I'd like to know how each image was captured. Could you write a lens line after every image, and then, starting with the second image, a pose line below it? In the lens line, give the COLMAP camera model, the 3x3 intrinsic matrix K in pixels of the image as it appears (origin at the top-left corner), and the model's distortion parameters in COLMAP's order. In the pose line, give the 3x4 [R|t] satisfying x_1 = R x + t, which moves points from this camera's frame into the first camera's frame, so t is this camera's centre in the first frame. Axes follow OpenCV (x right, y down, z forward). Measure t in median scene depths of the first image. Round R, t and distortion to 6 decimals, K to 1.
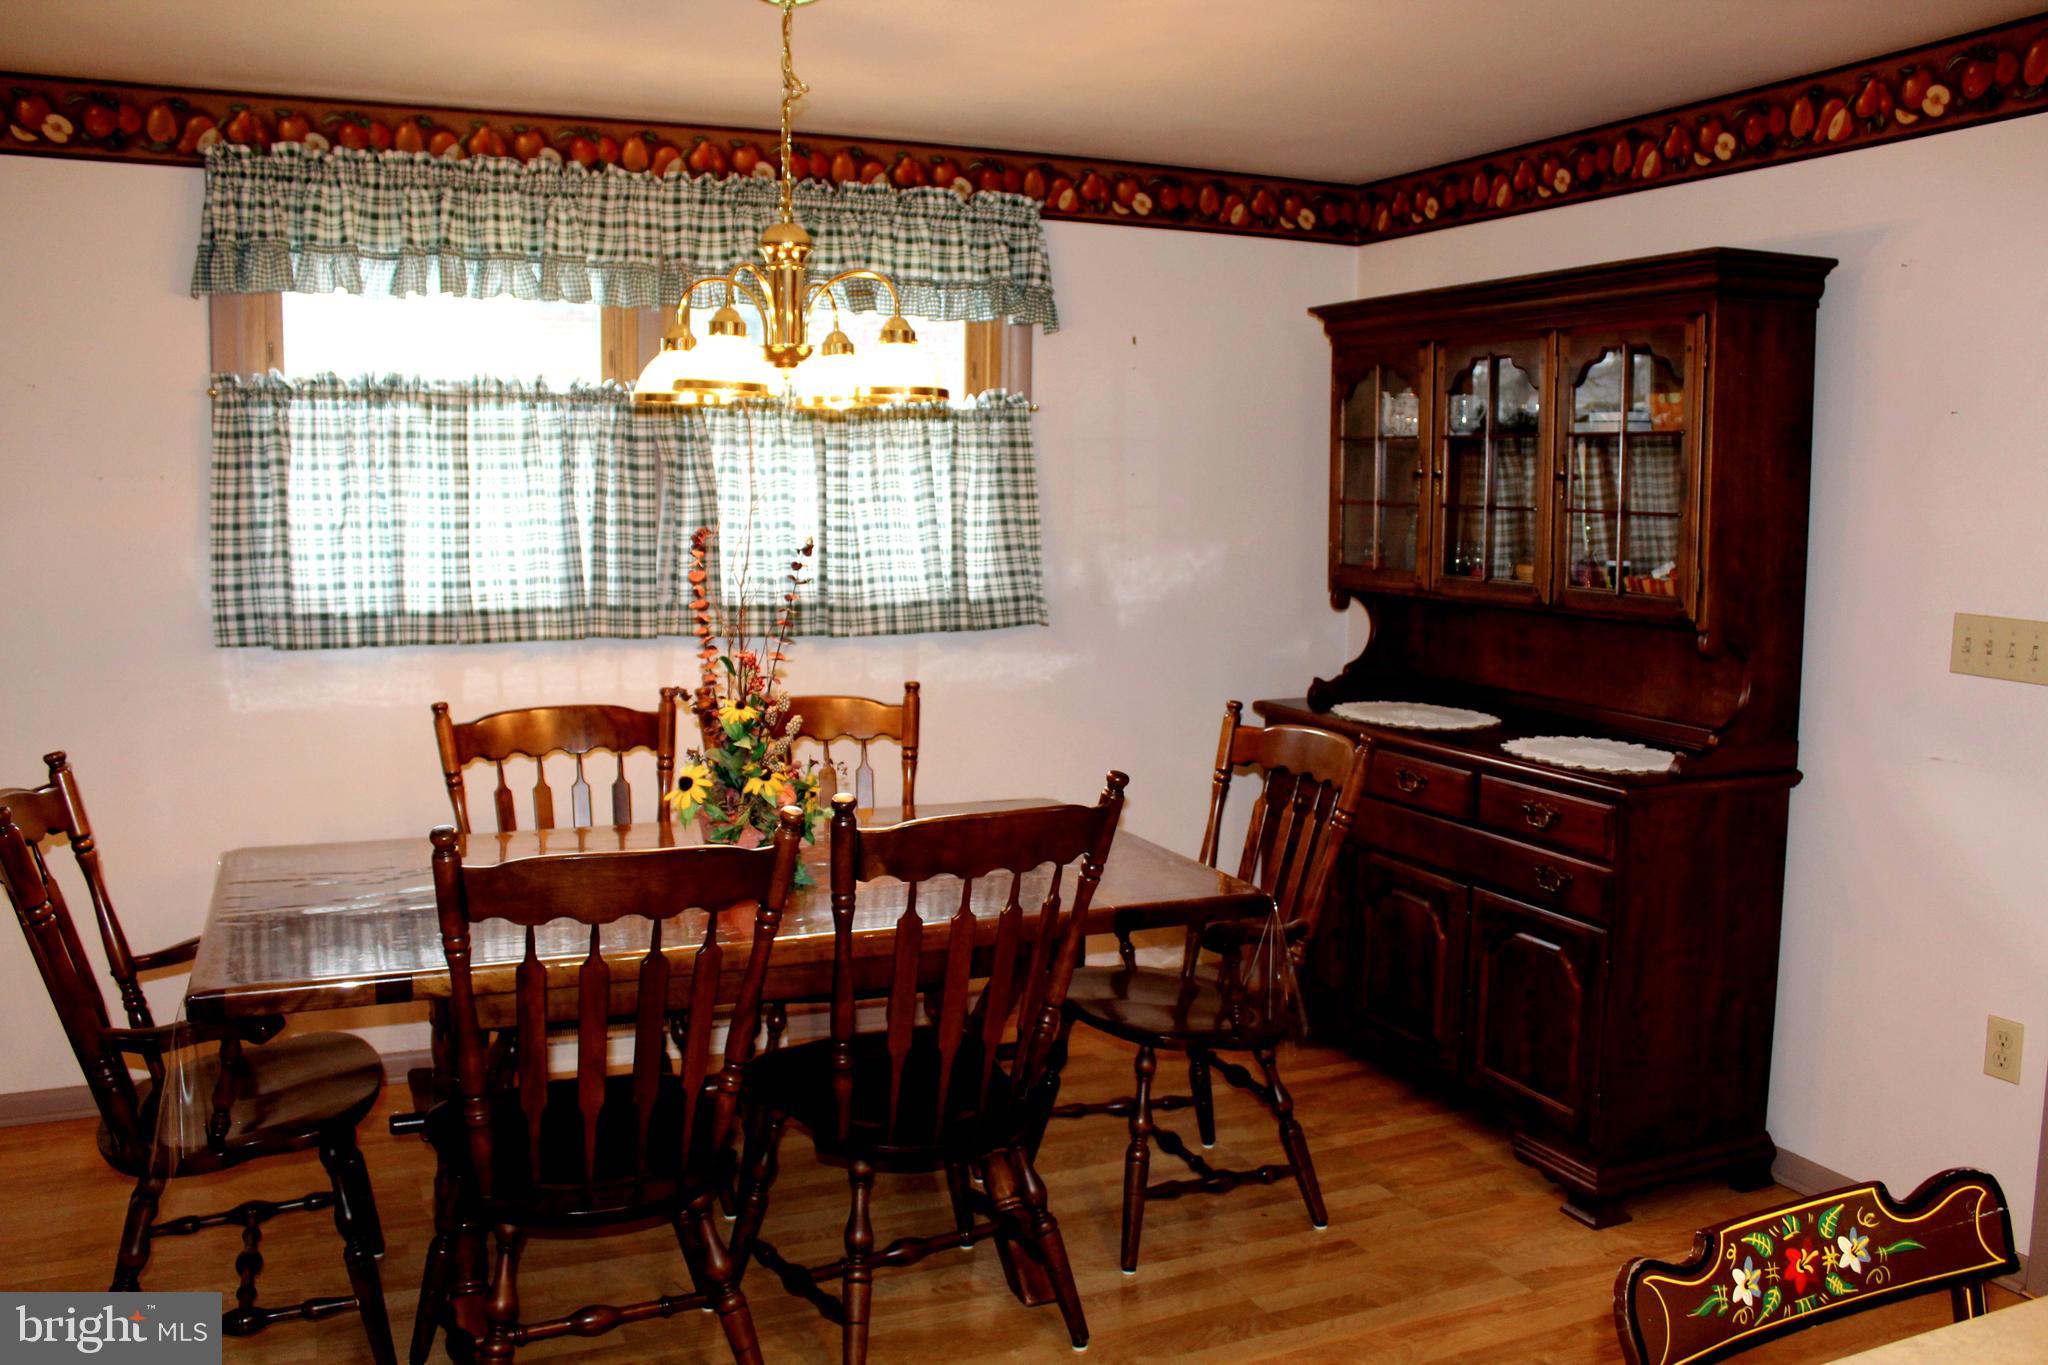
lens RADIAL K [[1697.6, 0, 1036.9], [0, 1697.6, 676.0], [0, 0, 1]] dist [-0.169534, 0.149955]
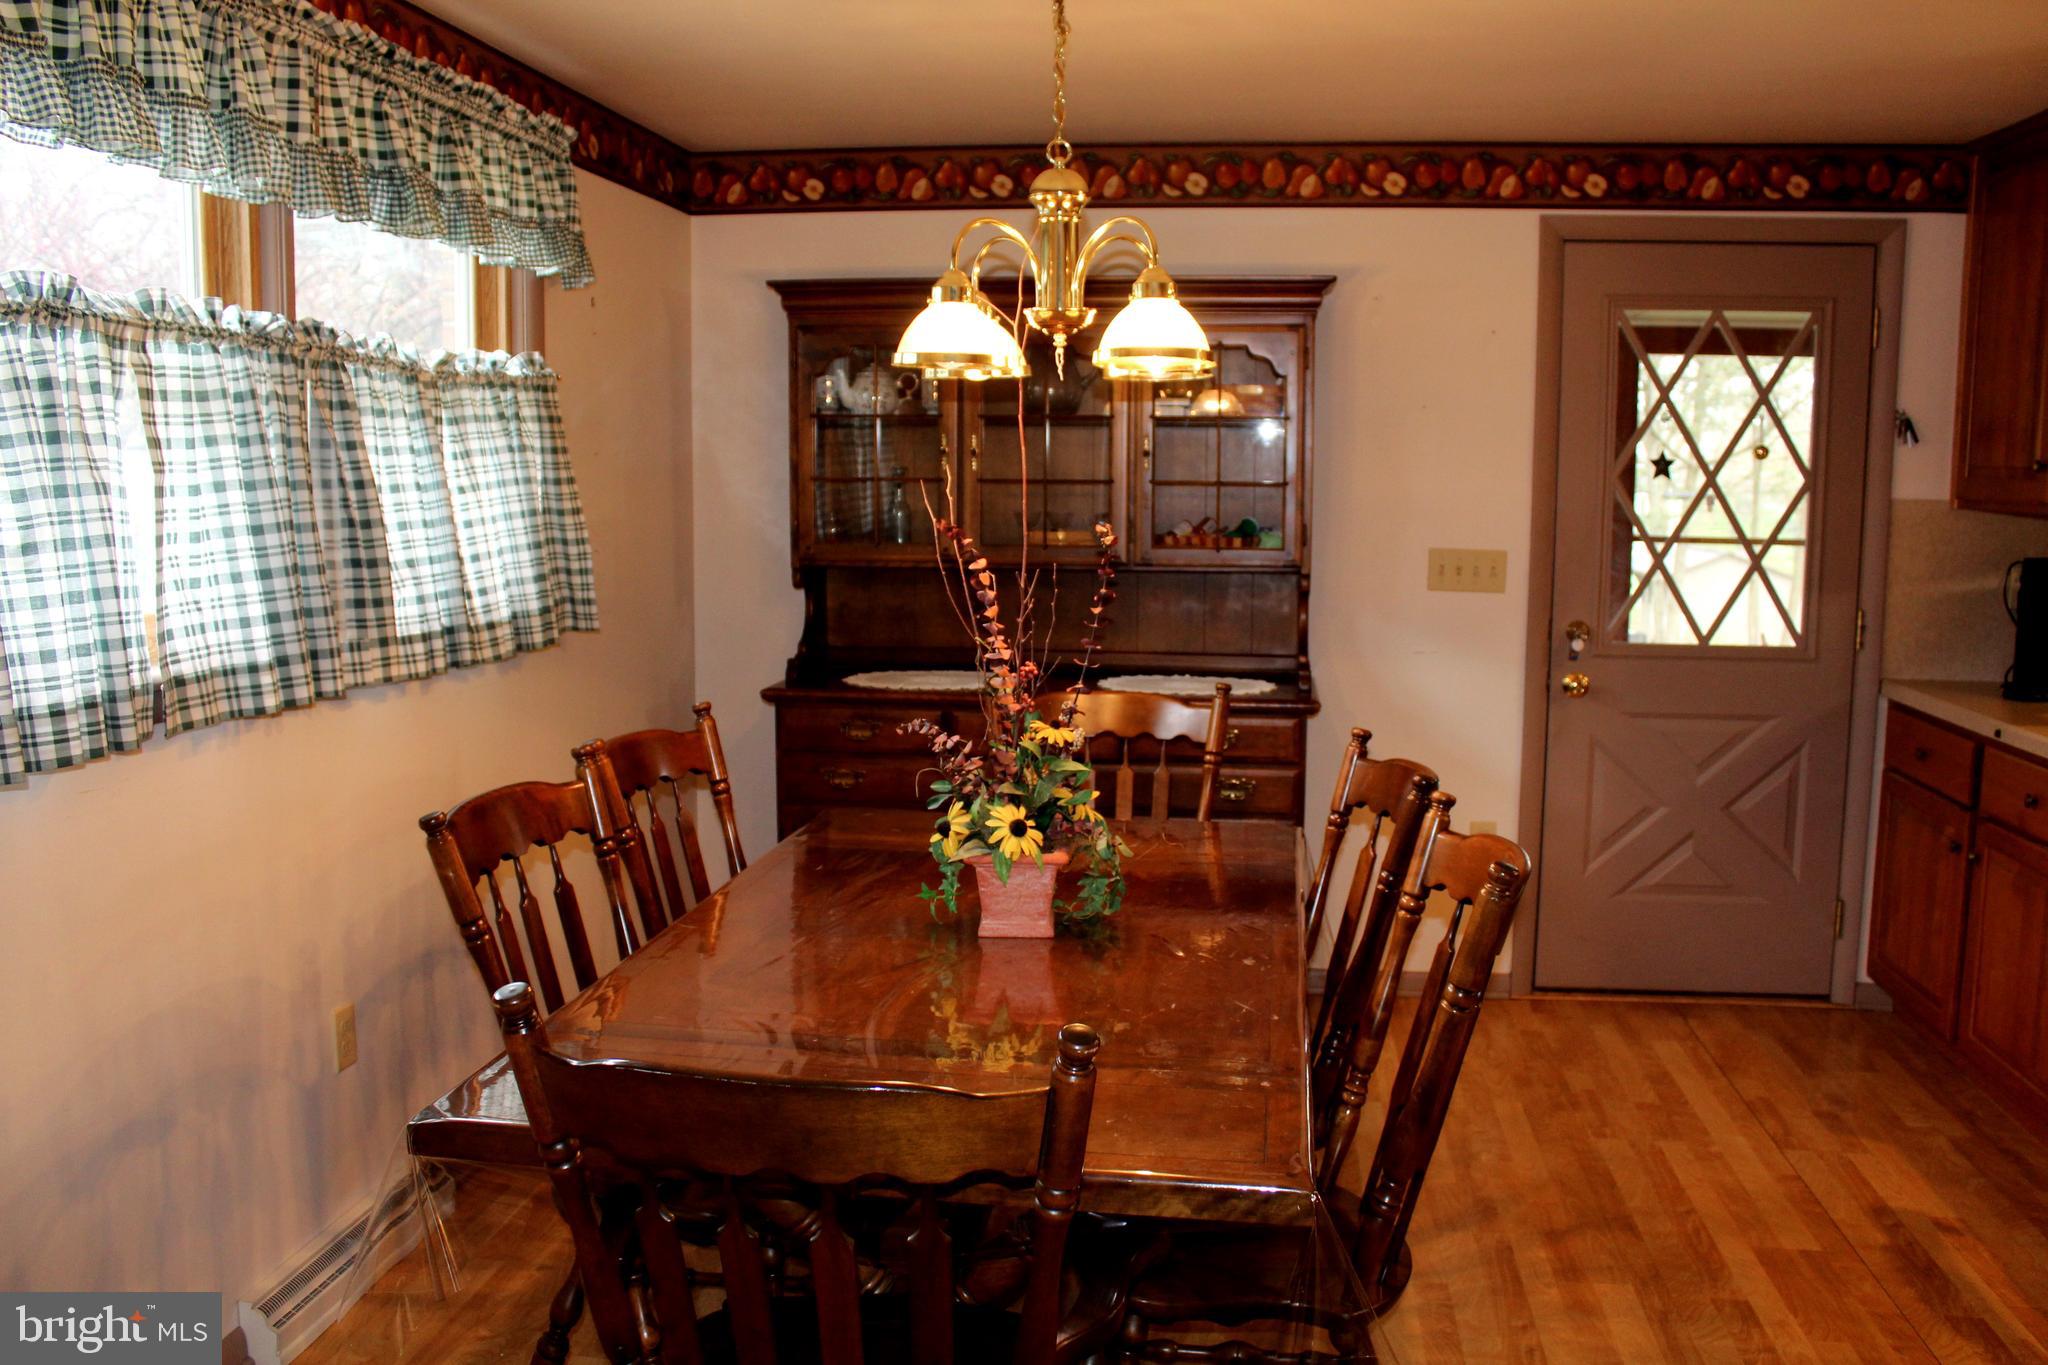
lens RADIAL K [[1697.6, 0, 1036.9], [0, 1697.6, 676.0], [0, 0, 1]] dist [-0.169534, 0.149955]
pose [[0.520133, -0.113291, 0.846538, -0.626407], [0.097566, 0.992557, 0.072886, -0.049392], [-0.848494, 0.044683, 0.527315, 0.379258]]
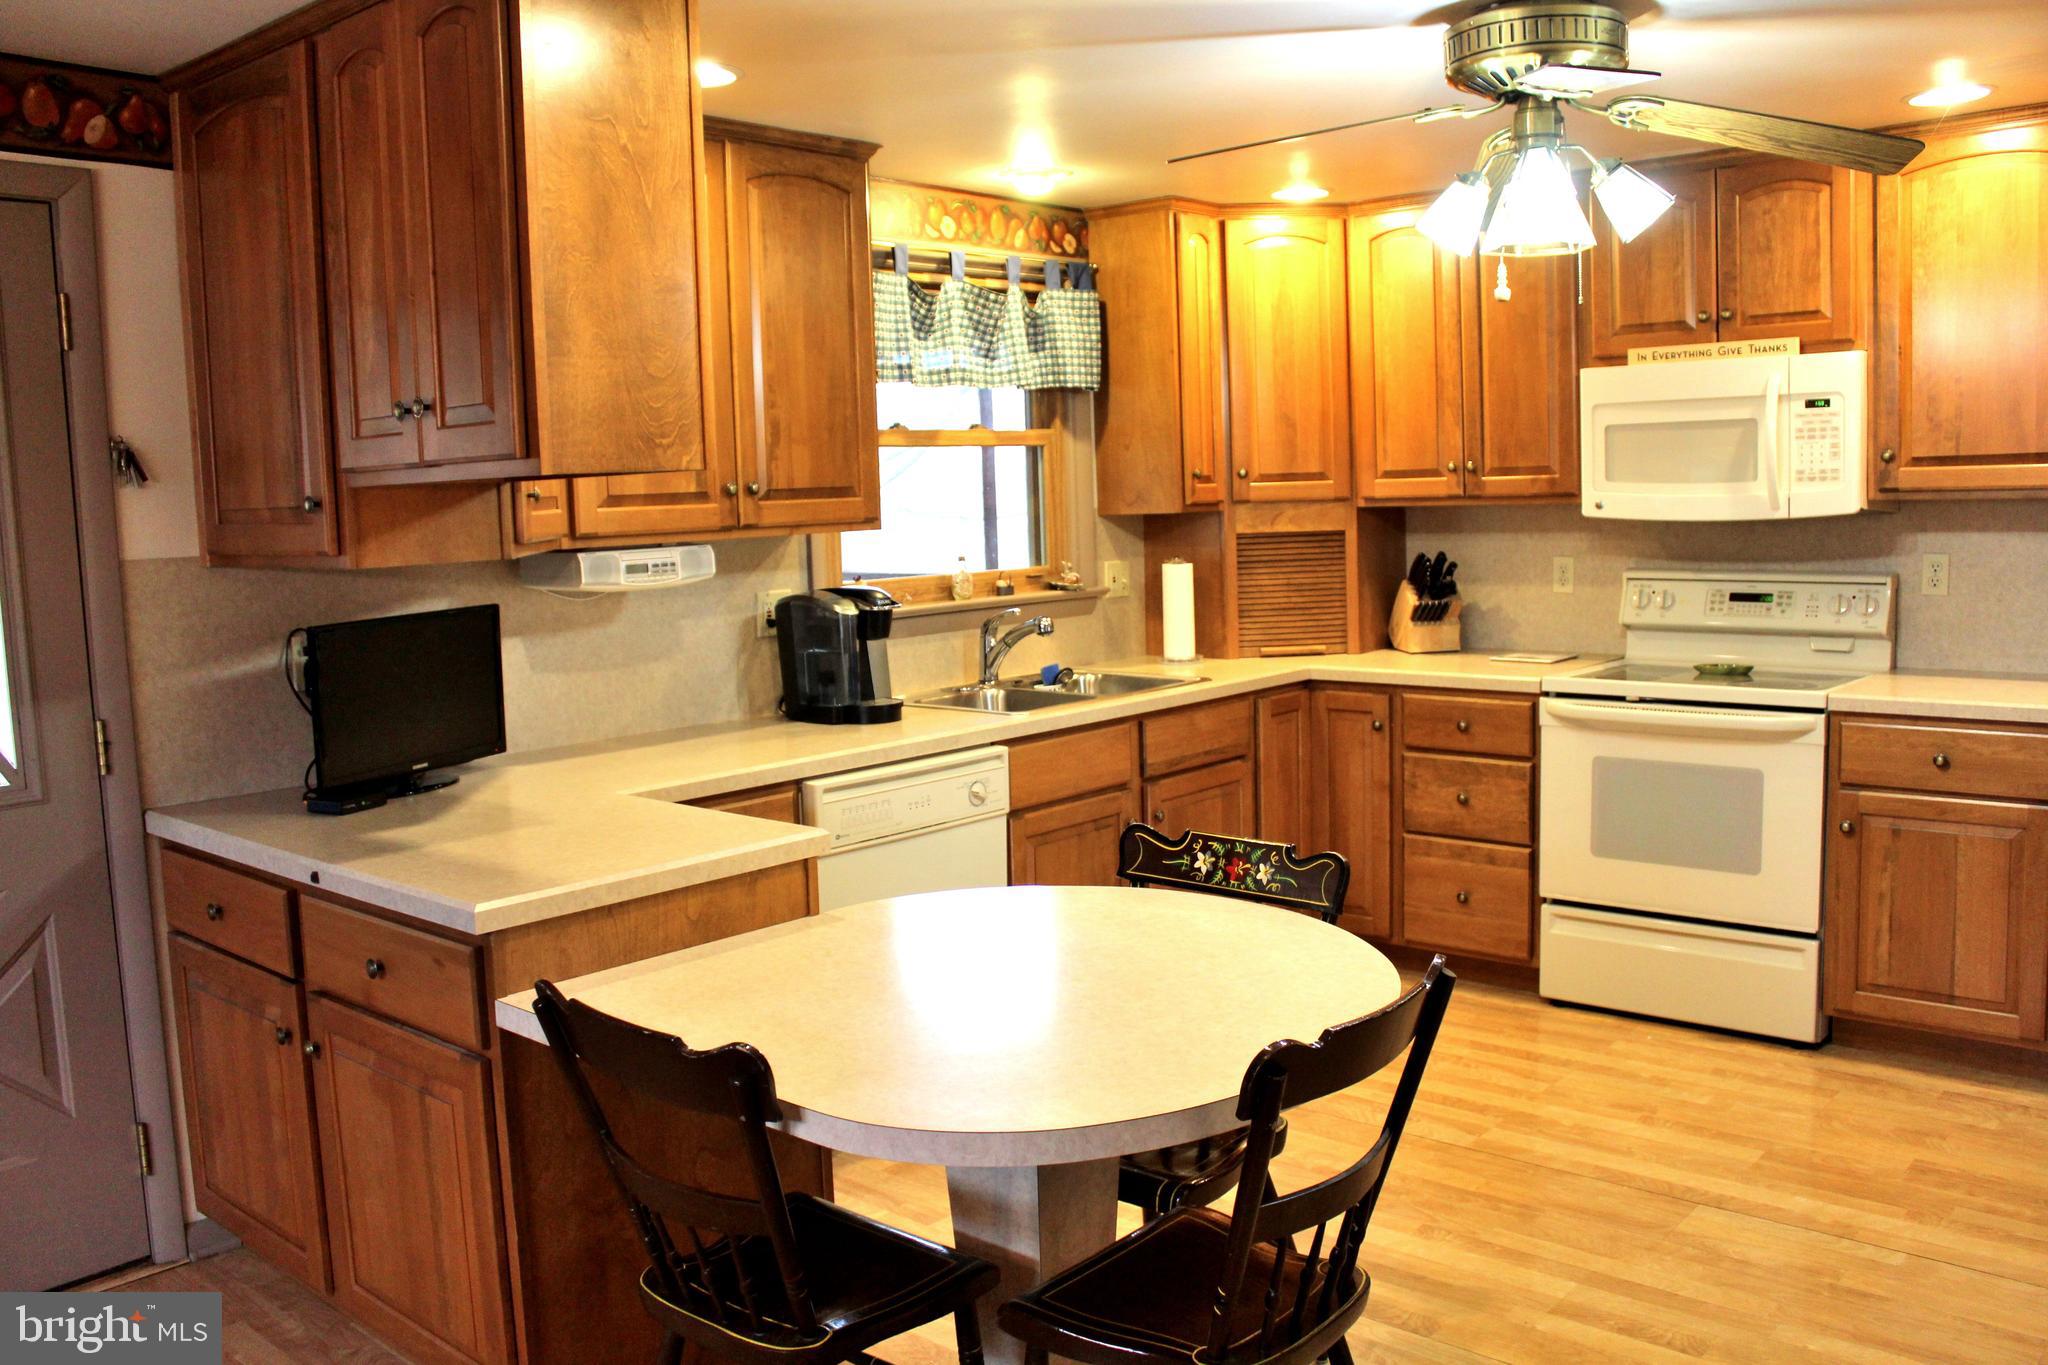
lens RADIAL K [[1702.9, 0, 1037.2], [0, 1702.9, 671.9], [0, 0, 1]] dist [-0.169419, 0.153713]
pose [[-0.416380, -0.095460, 0.904166, -0.311461], [0.133802, 0.977211, 0.164789, -0.049849], [-0.899291, 0.189595, -0.394118, 0.389572]]
